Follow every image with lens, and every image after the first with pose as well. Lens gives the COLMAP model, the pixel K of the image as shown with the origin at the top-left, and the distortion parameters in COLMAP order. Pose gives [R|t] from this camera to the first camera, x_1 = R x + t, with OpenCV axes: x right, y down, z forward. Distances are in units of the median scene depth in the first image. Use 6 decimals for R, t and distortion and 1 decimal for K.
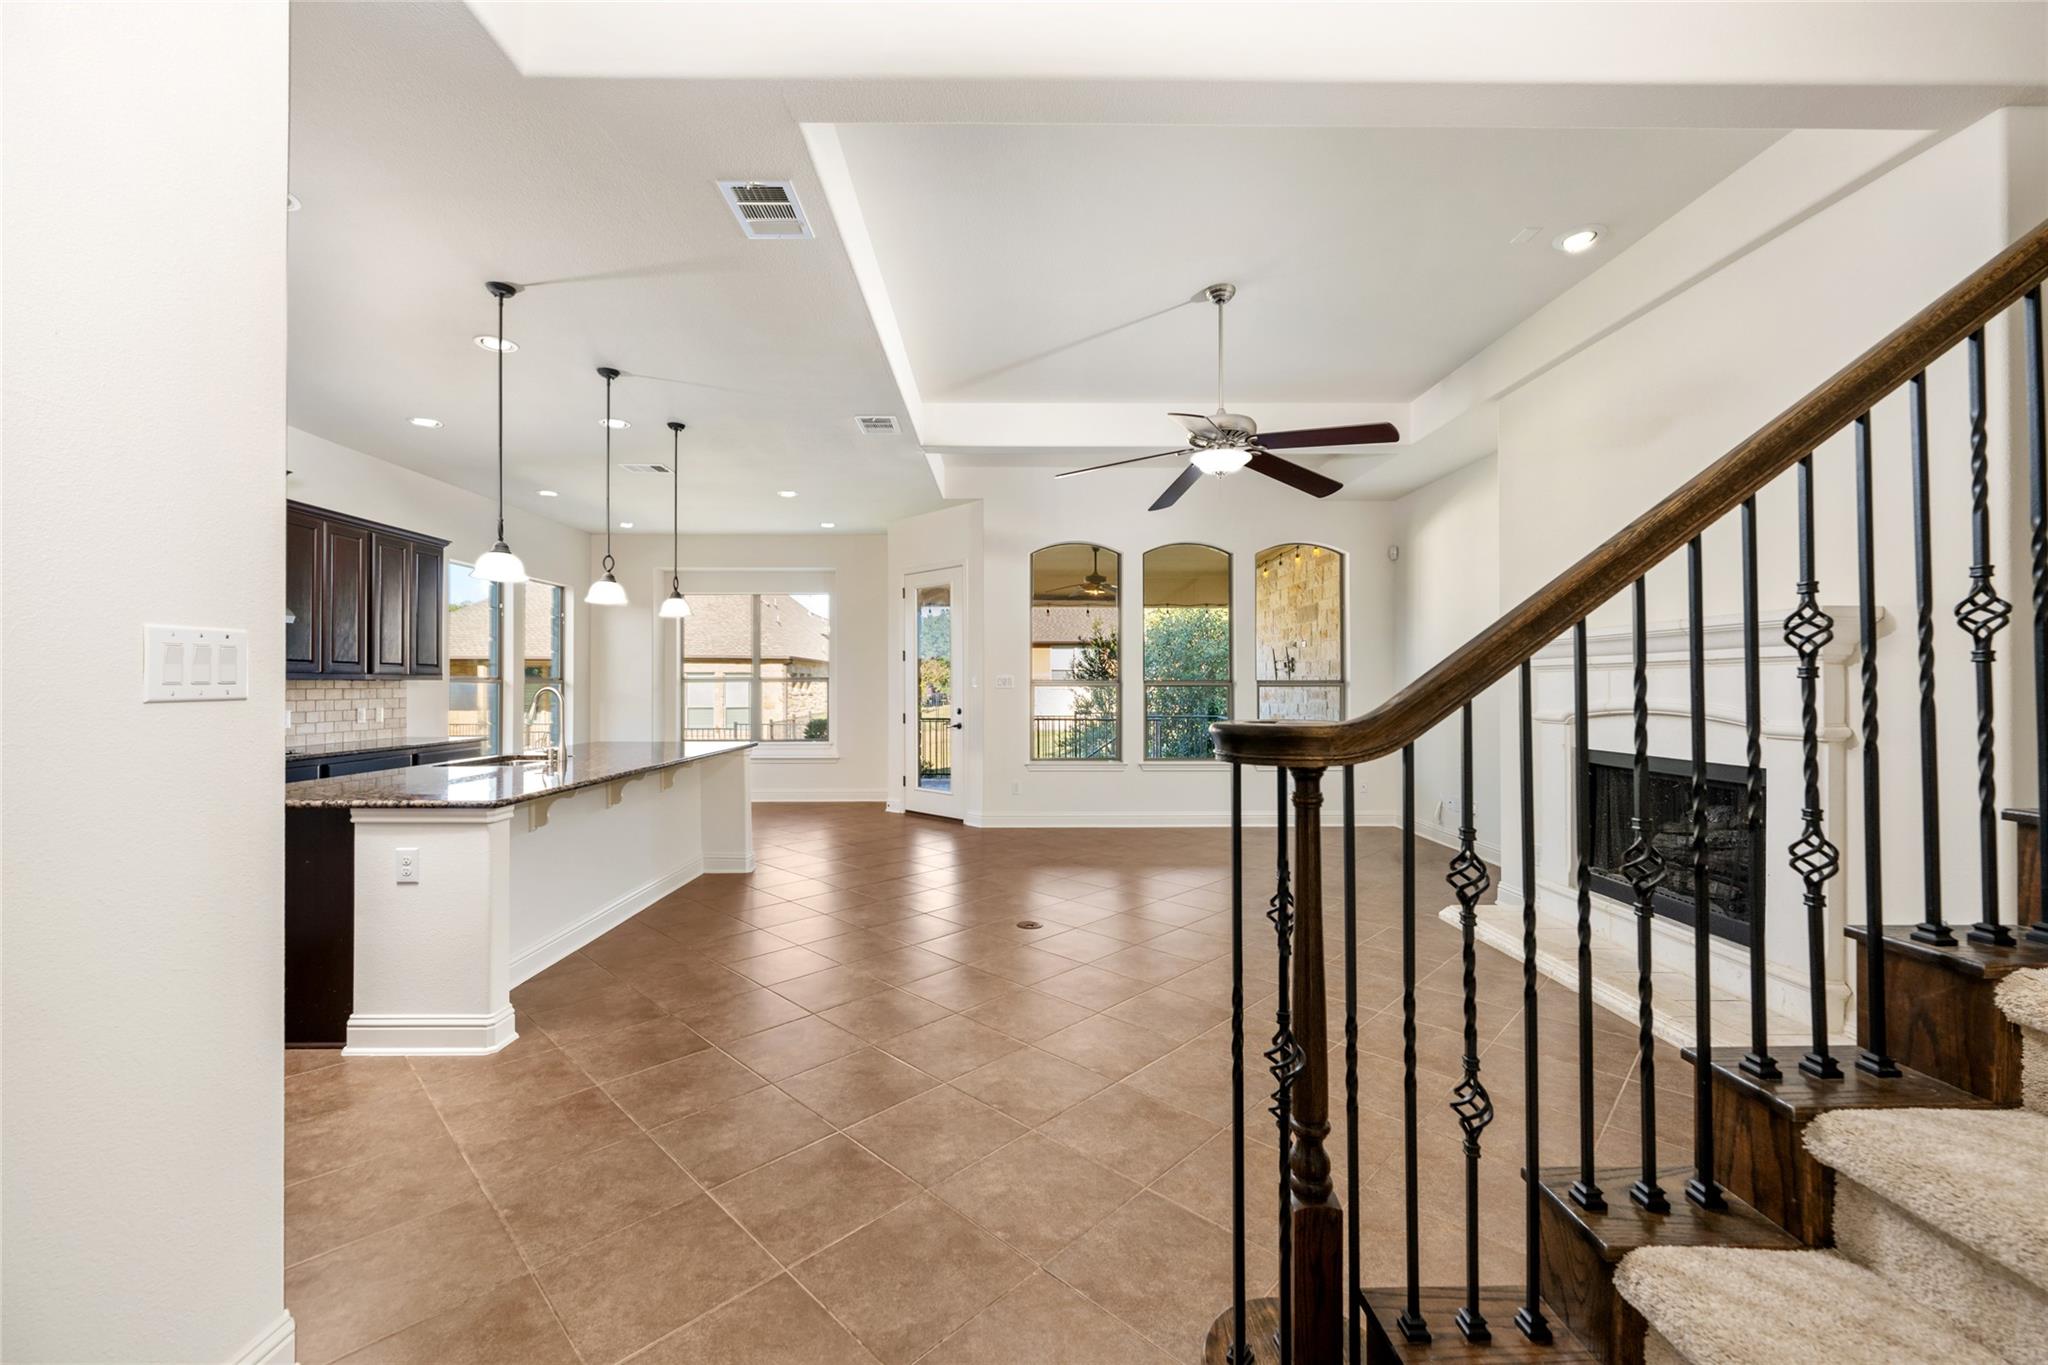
lens RADIAL K [[811.8, 0, 1024.0], [0, 811.8, 682.5], [0, 0, 1]] dist [-0.000611, 0.000138]
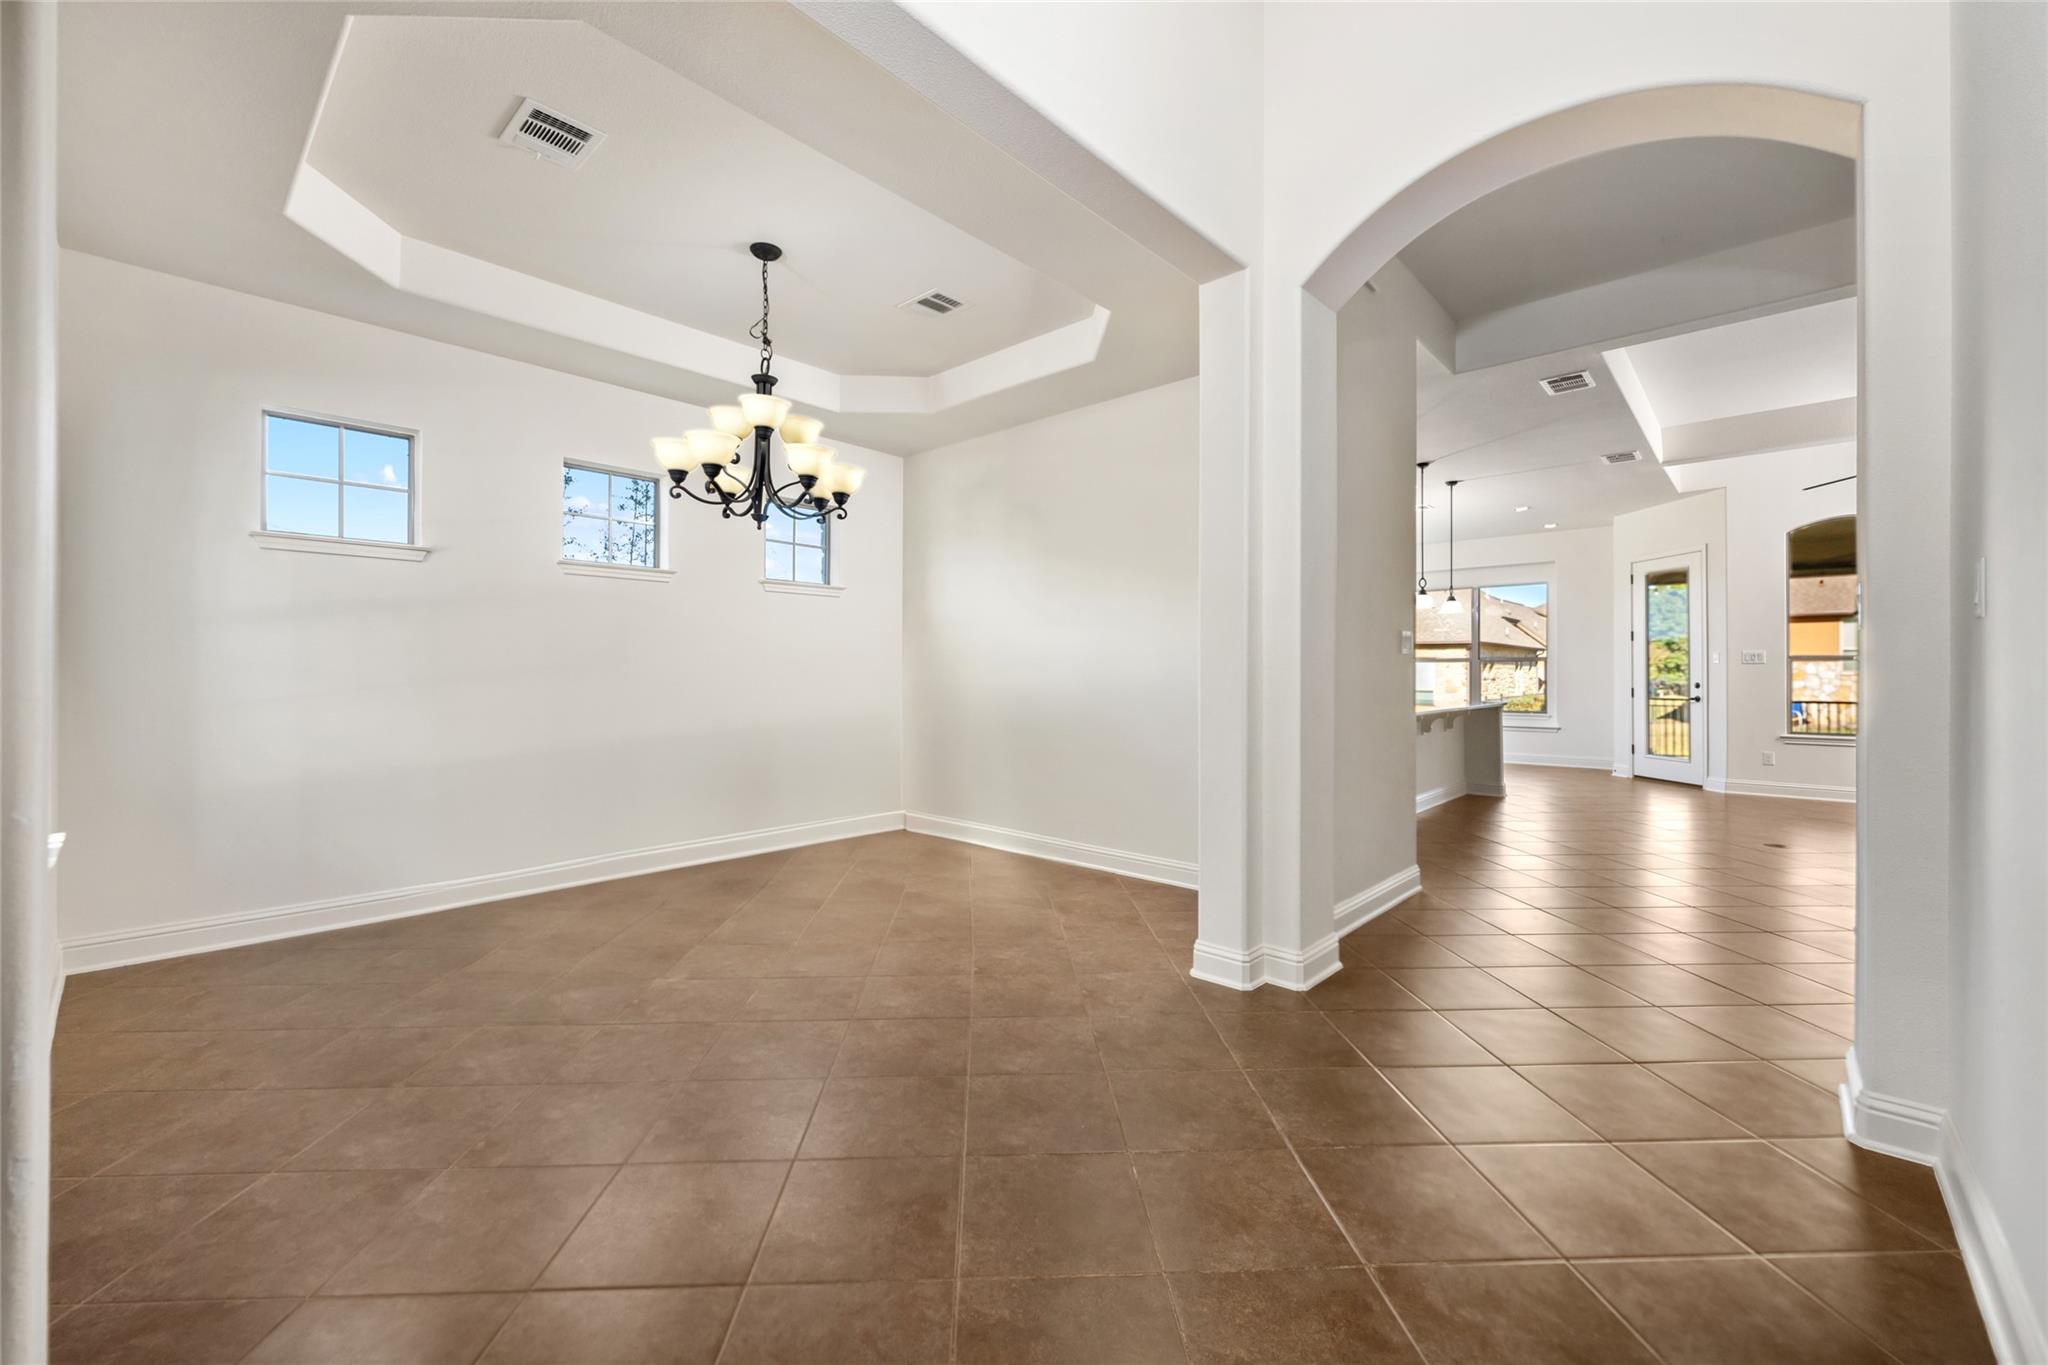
lens RADIAL K [[811.8, 0, 1024.0], [0, 811.8, 682.5], [0, 0, 1]] dist [-0.000611, 0.000138]
pose [[0.722922, -0.000003, -0.690929, 0.016860], [0.007535, 0.999941, 0.007879, 0.016092], [0.690888, -0.010902, 0.722879, -0.377241]]
